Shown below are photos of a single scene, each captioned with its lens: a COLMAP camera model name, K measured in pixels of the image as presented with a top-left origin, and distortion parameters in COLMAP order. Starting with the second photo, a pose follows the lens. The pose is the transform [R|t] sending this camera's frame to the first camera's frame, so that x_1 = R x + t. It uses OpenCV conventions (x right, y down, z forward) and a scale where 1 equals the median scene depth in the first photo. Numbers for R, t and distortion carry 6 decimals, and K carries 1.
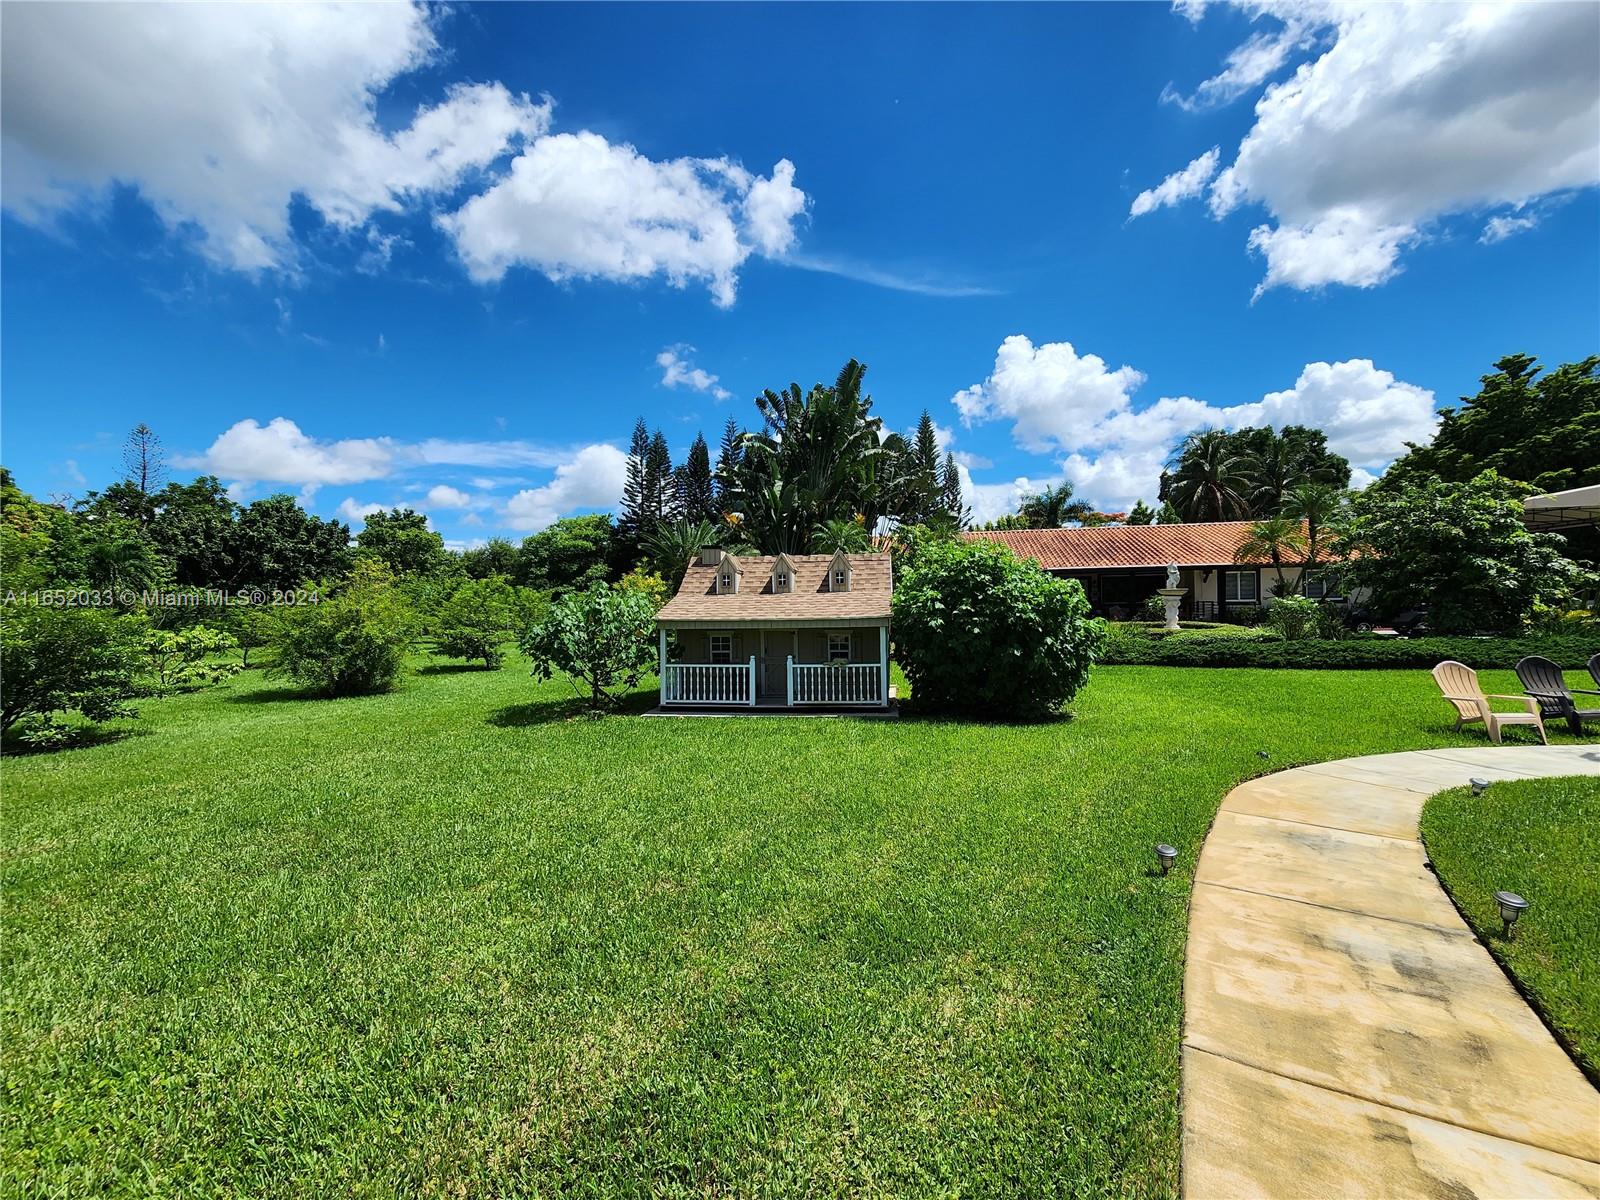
lens RADIAL K [[646.3, 0, 799.6], [0, 646.3, 604.1], [0, 0, 1]] dist [-0.003324, -0.000159]
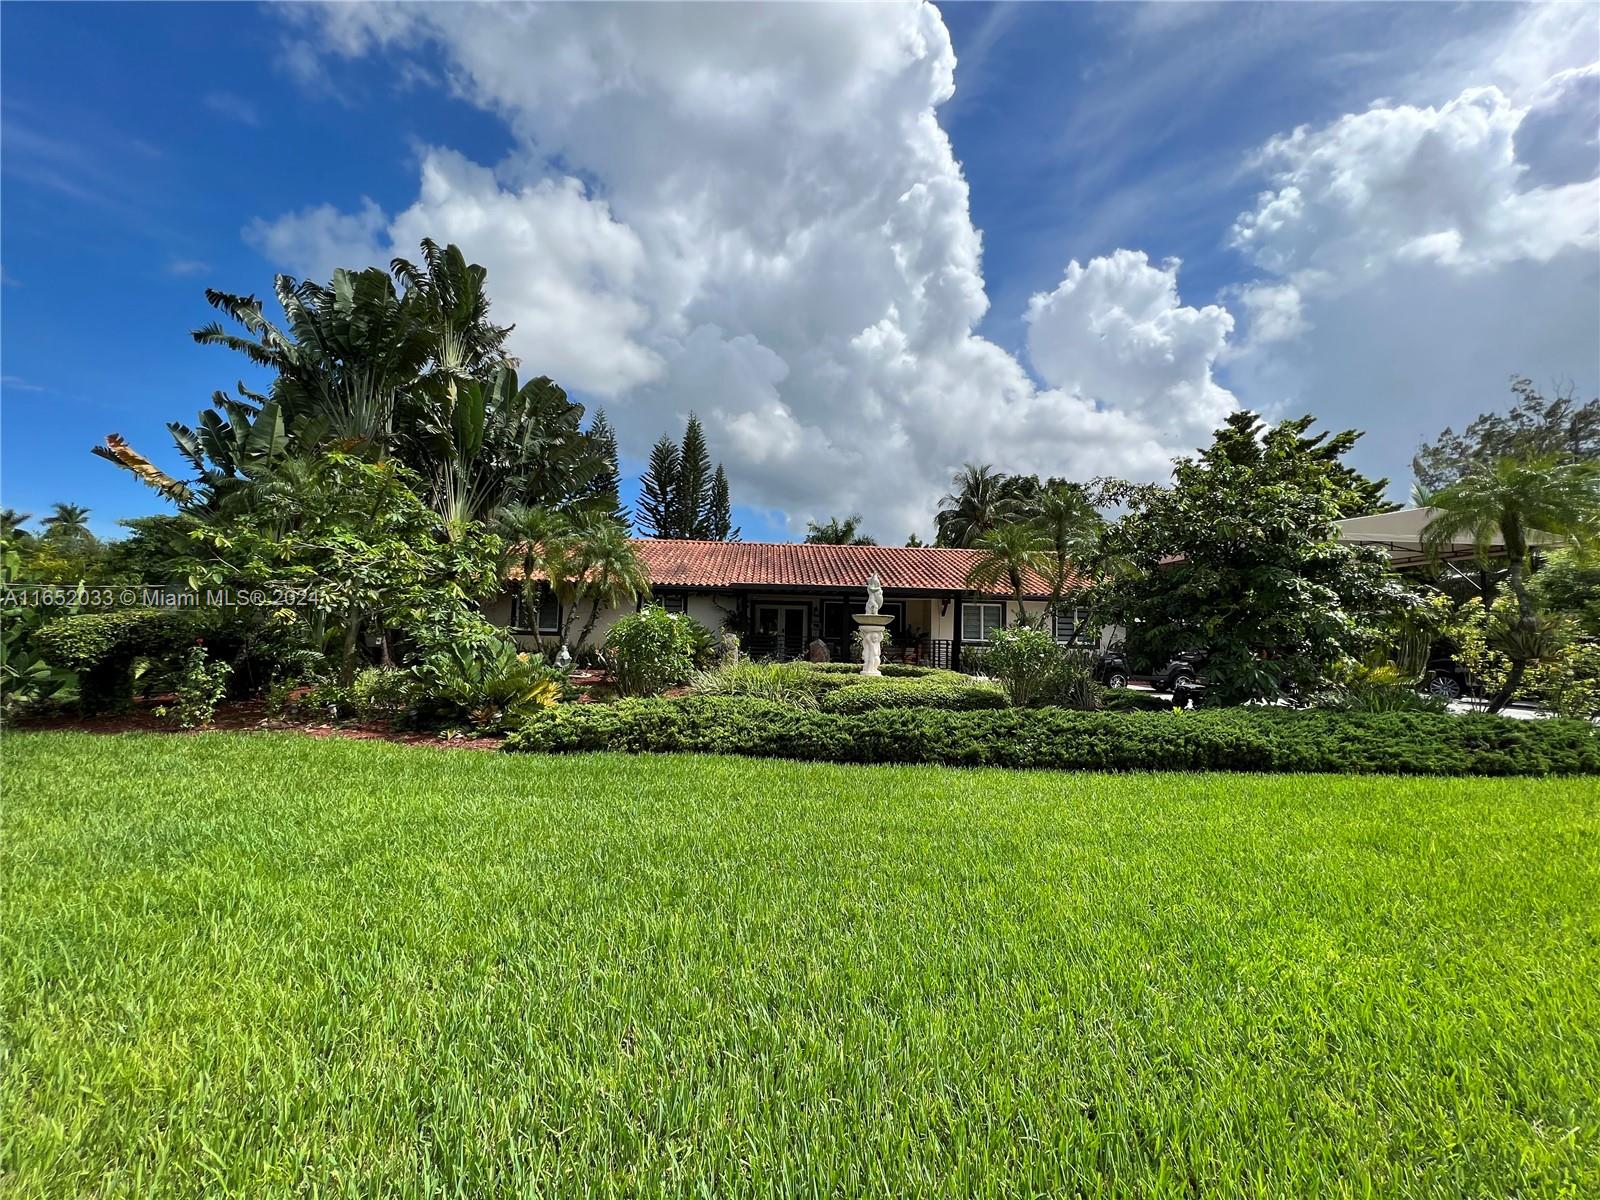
lens RADIAL K [[650.3, 0, 796.2], [0, 650.3, 596.9], [0, 0, 1]] dist [0.000497, 0.000018]
pose [[0.963126, 0.059438, 0.262404, 0.328491], [-0.042373, 0.996631, -0.070224, 0.007984], [-0.265694, 0.056516, 0.962399, 0.384879]]
